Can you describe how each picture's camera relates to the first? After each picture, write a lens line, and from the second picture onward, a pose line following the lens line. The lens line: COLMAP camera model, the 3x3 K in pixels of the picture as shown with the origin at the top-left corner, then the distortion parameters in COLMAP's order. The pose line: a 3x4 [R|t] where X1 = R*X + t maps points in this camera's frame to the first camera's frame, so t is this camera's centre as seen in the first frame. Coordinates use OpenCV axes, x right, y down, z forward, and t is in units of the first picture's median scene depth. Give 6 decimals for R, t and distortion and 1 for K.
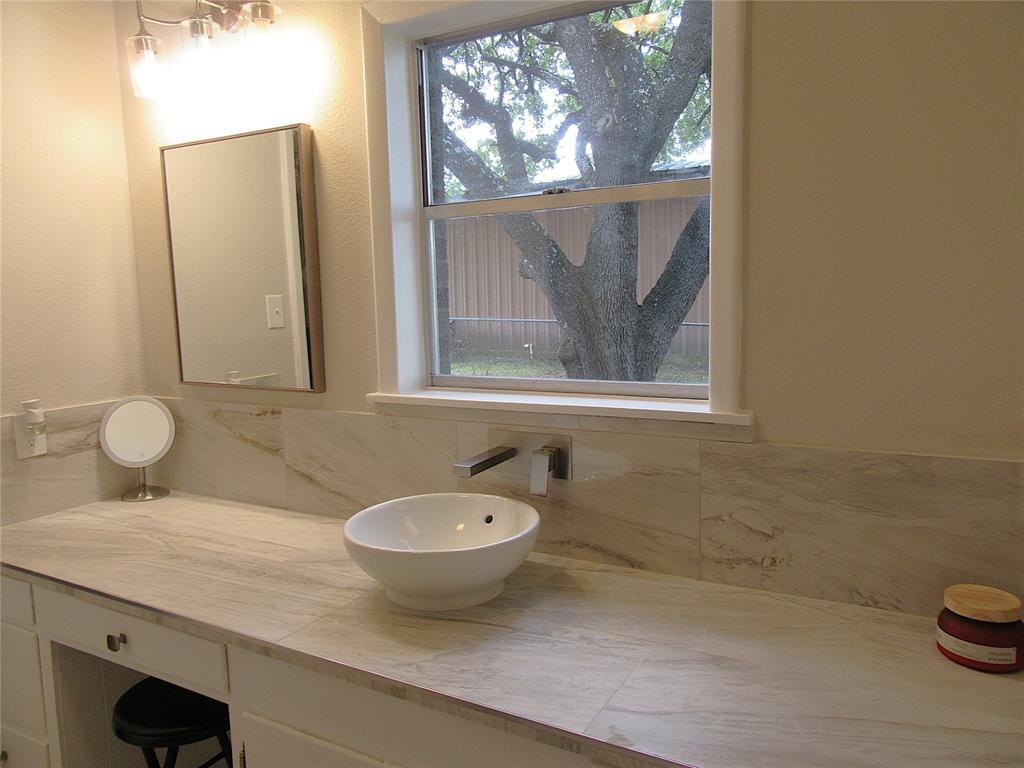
lens RADIAL K [[756.9, 0, 513.1], [0, 756.9, 382.6], [0, 0, 1]] dist [-0.008171, 0.011388]
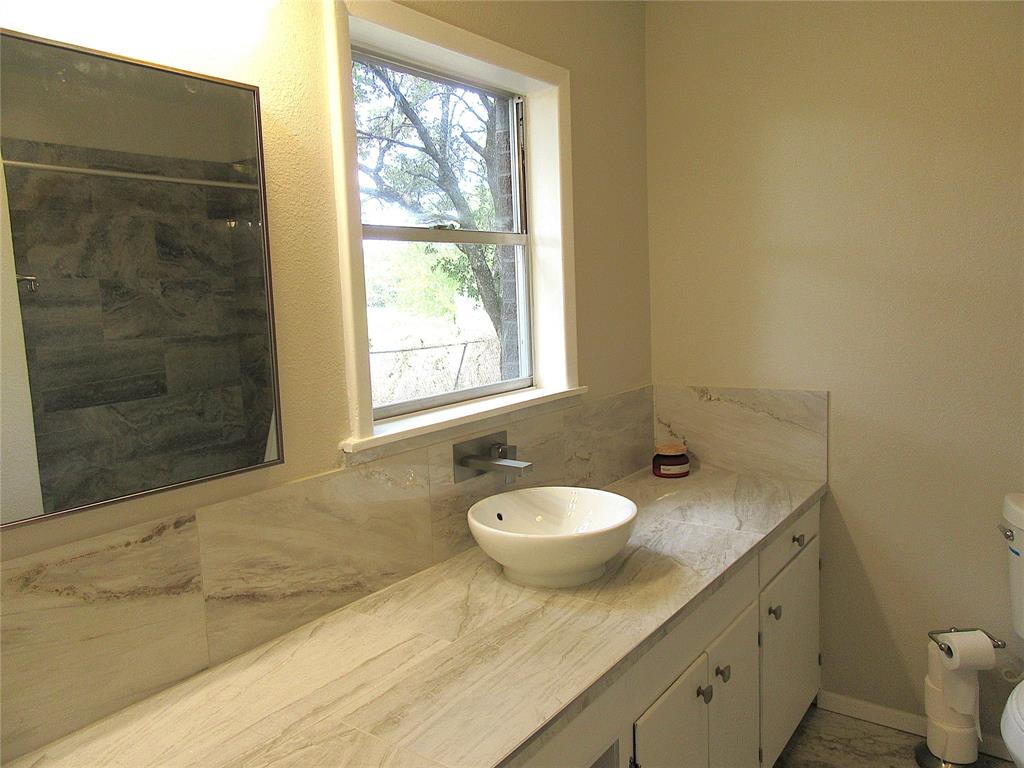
lens RADIAL K [[756.9, 0, 513.1], [0, 756.9, 382.6], [0, 0, 1]] dist [-0.008171, 0.011388]
pose [[0.112415, -0.095478, 0.989064, -1.111588], [0.159035, 0.984270, 0.076940, -0.096611], [-0.980852, 0.148646, 0.125831, 0.810018]]
